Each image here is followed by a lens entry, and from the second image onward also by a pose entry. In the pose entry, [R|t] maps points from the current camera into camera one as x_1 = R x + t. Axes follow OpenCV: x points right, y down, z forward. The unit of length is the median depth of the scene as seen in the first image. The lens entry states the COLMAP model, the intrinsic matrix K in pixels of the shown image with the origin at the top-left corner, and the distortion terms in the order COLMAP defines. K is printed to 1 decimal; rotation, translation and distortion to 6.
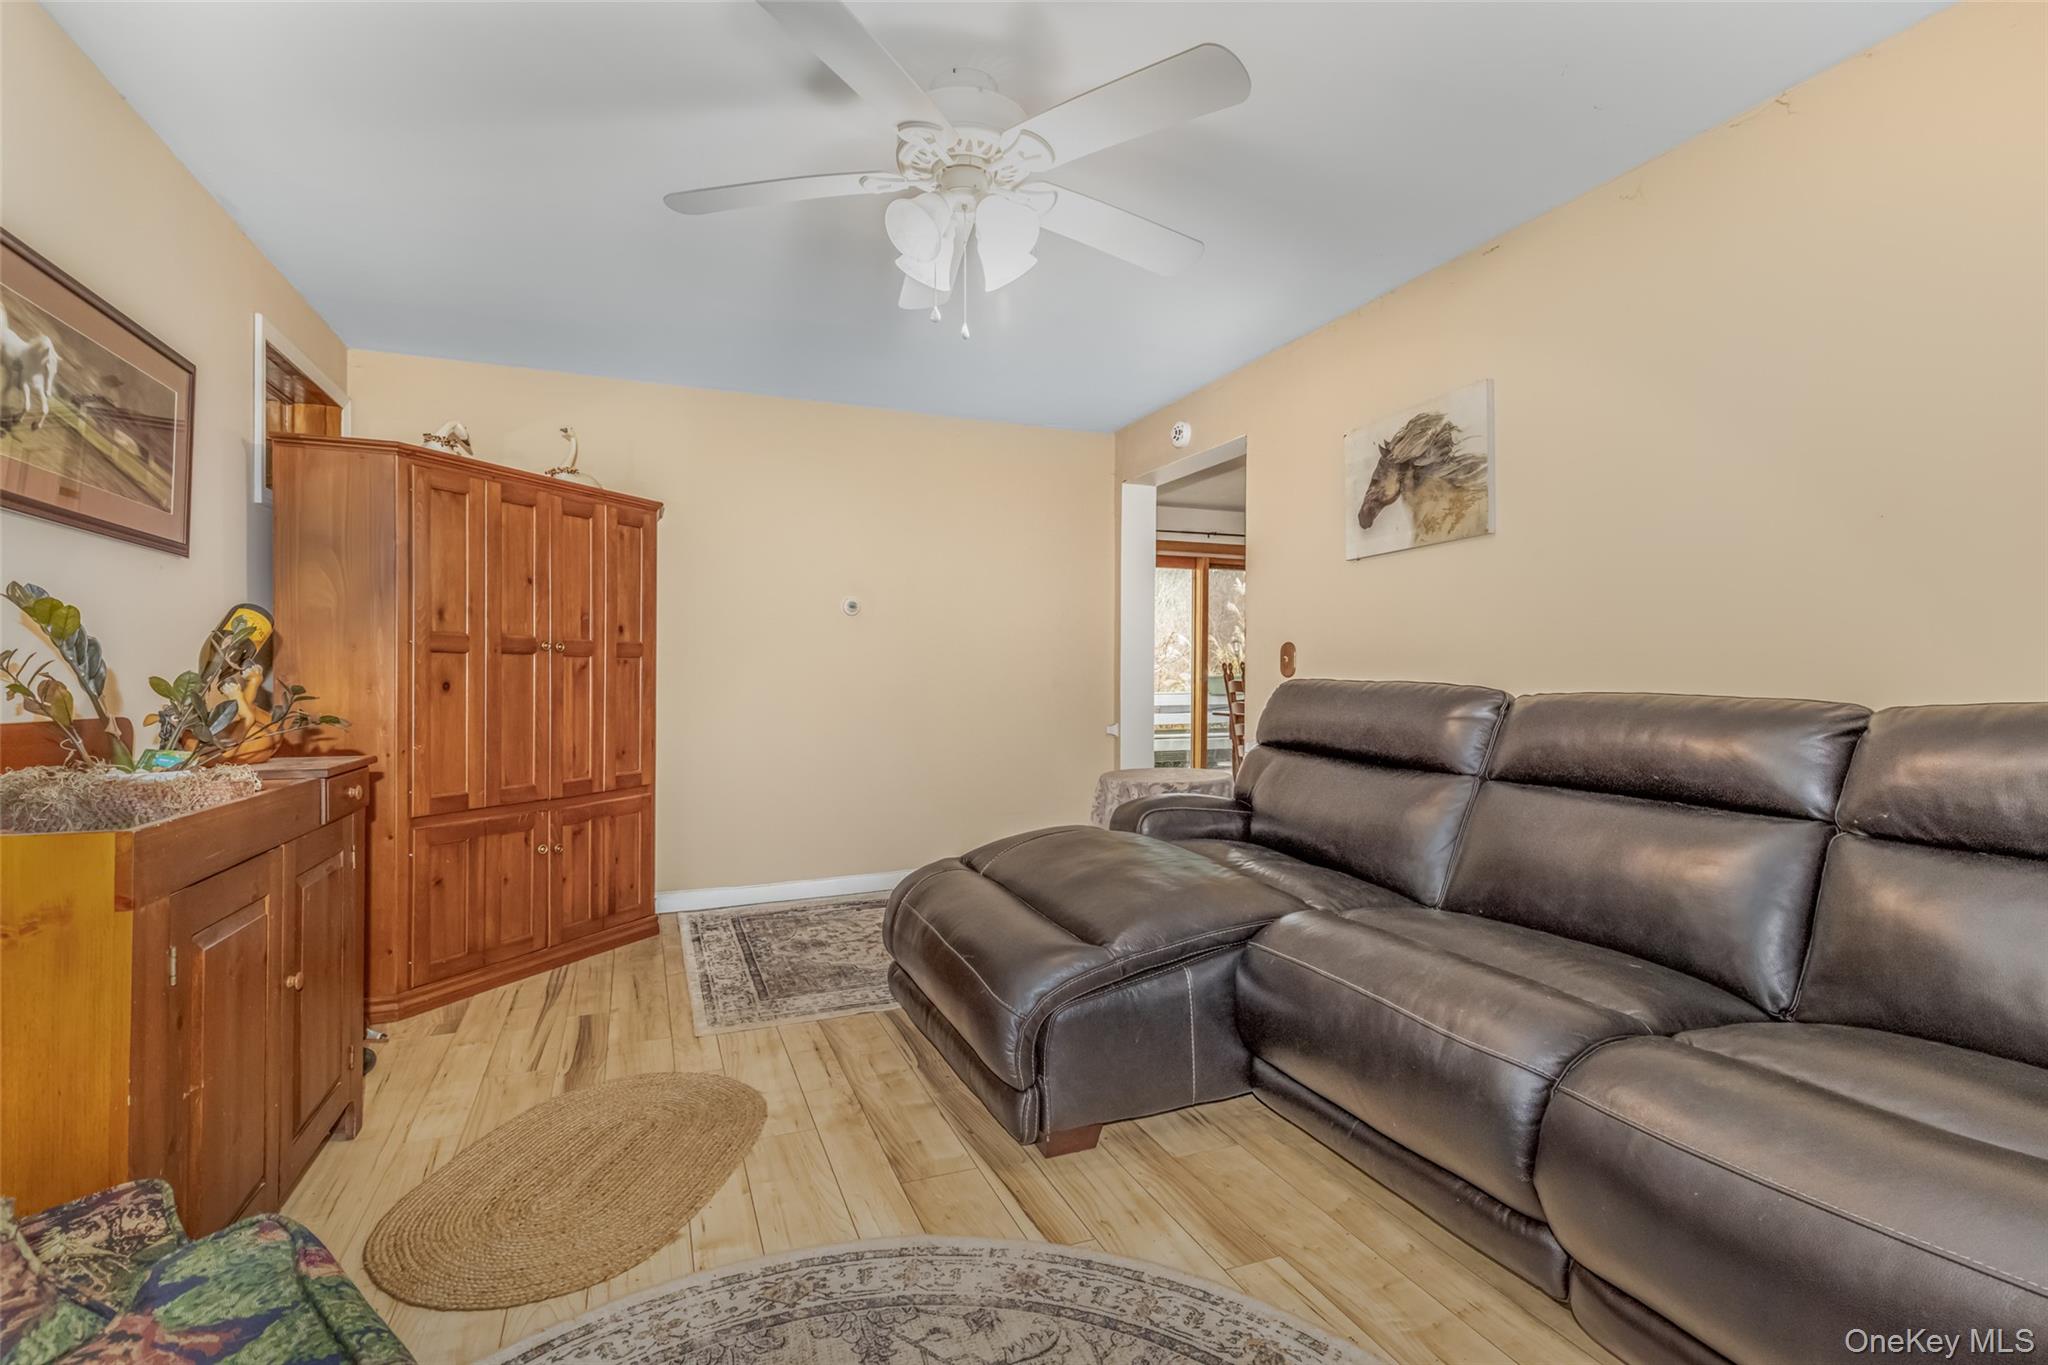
lens RADIAL K [[959.8, 0, 1024.7], [0, 959.8, 677.4], [0, 0, 1]] dist [0.002732, -0.001988]
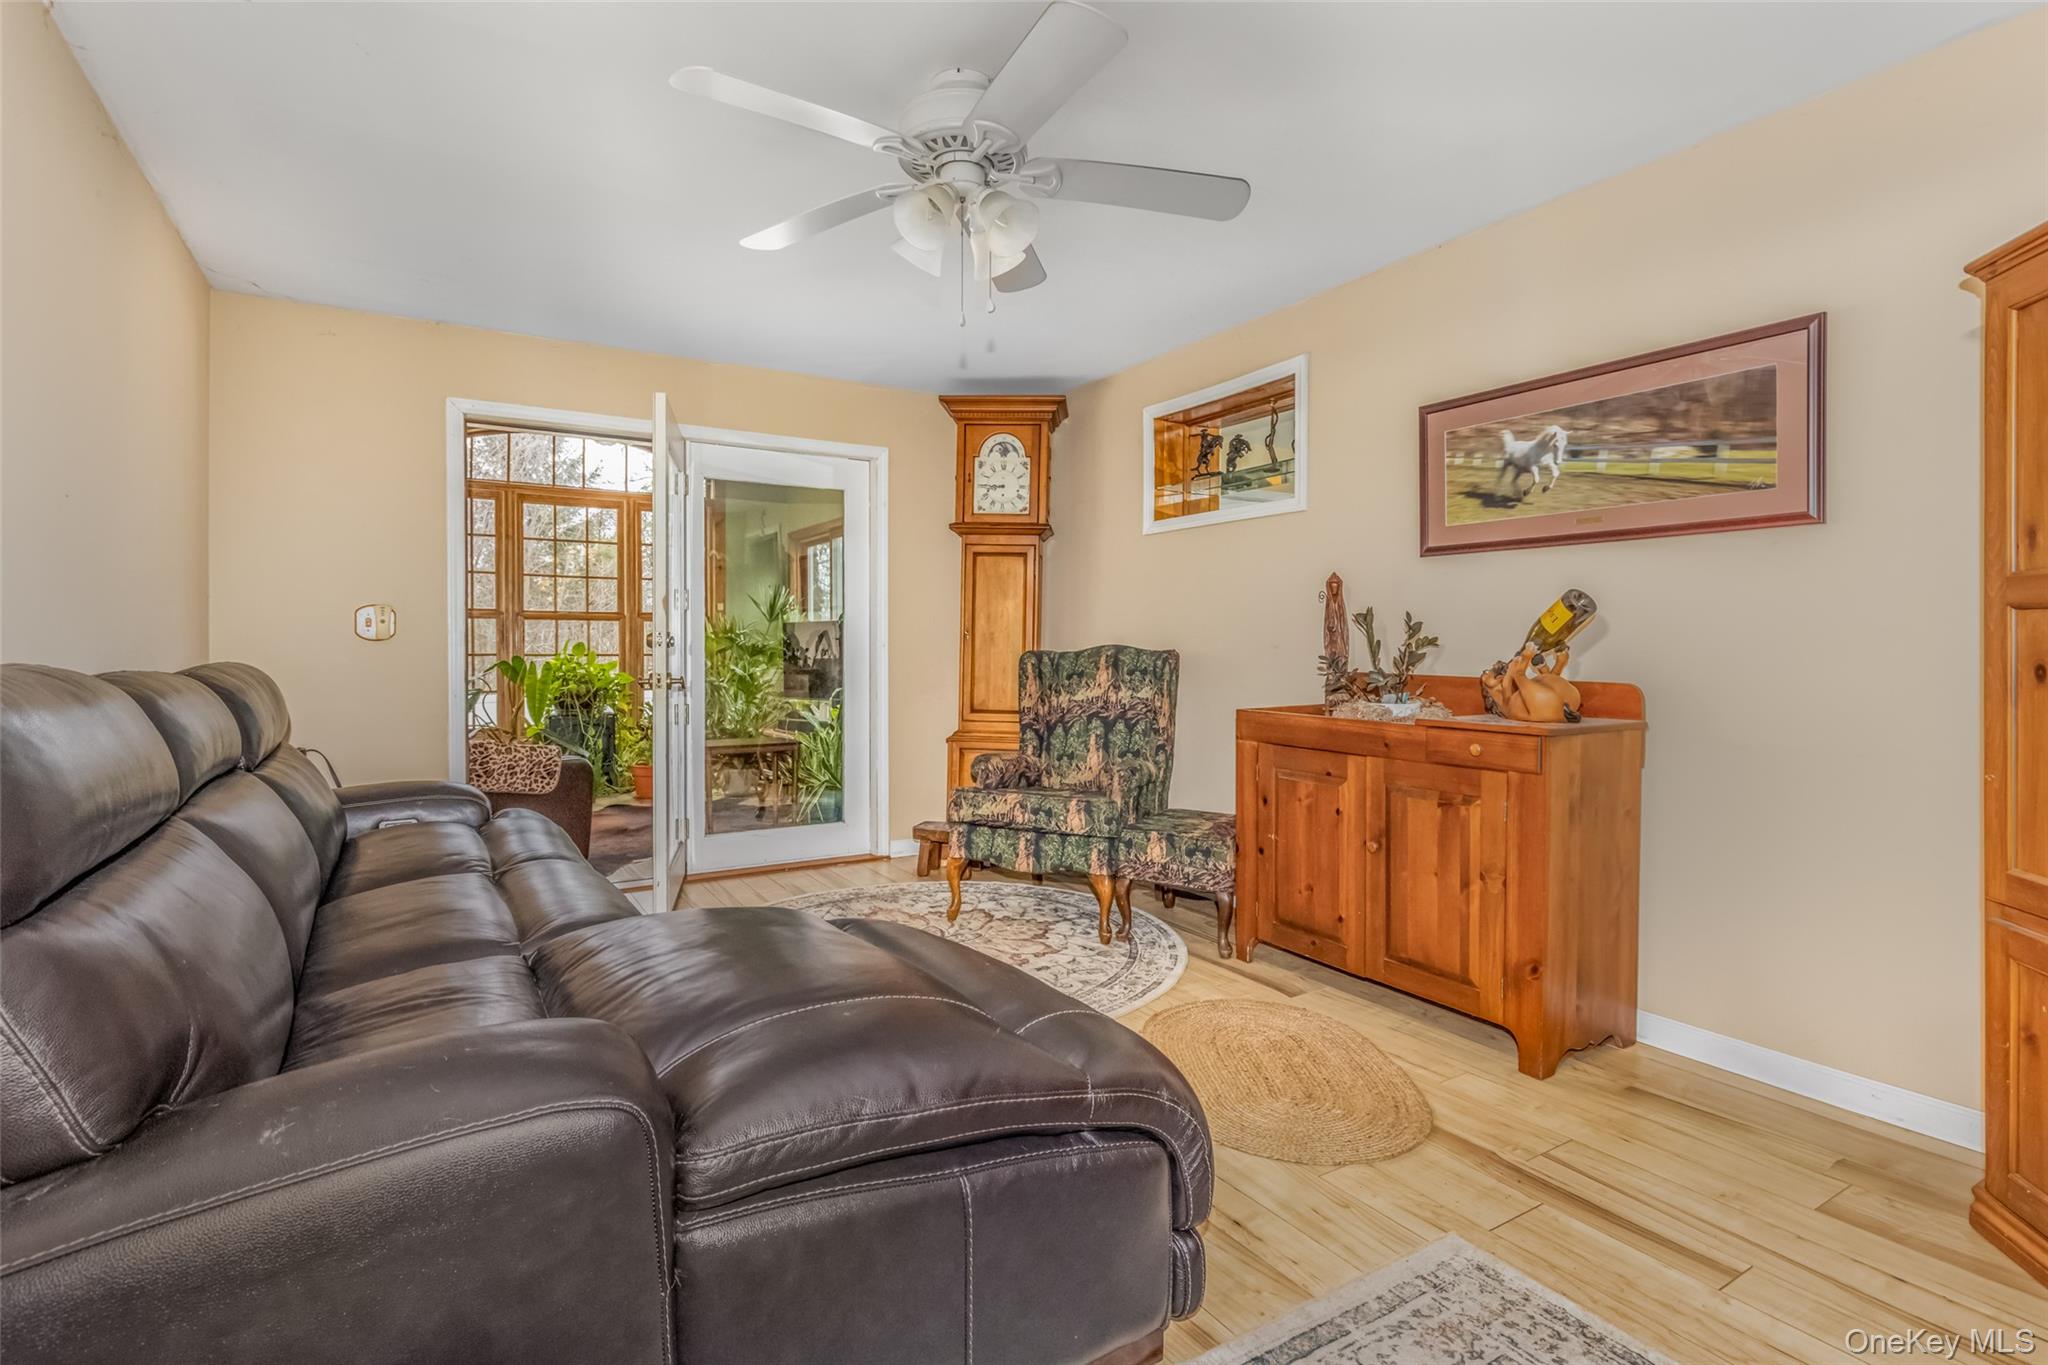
lens RADIAL K [[959.8, 0, 1032.0], [0, 959.8, 669.8], [0, 0, 1]] dist [0.002732, -0.001988]
pose [[-0.985400, -0.000478, -0.170257, 0.032946], [-0.003942, 0.999792, 0.020005, -0.000066], [0.170212, 0.020384, -0.985197, 1.688388]]
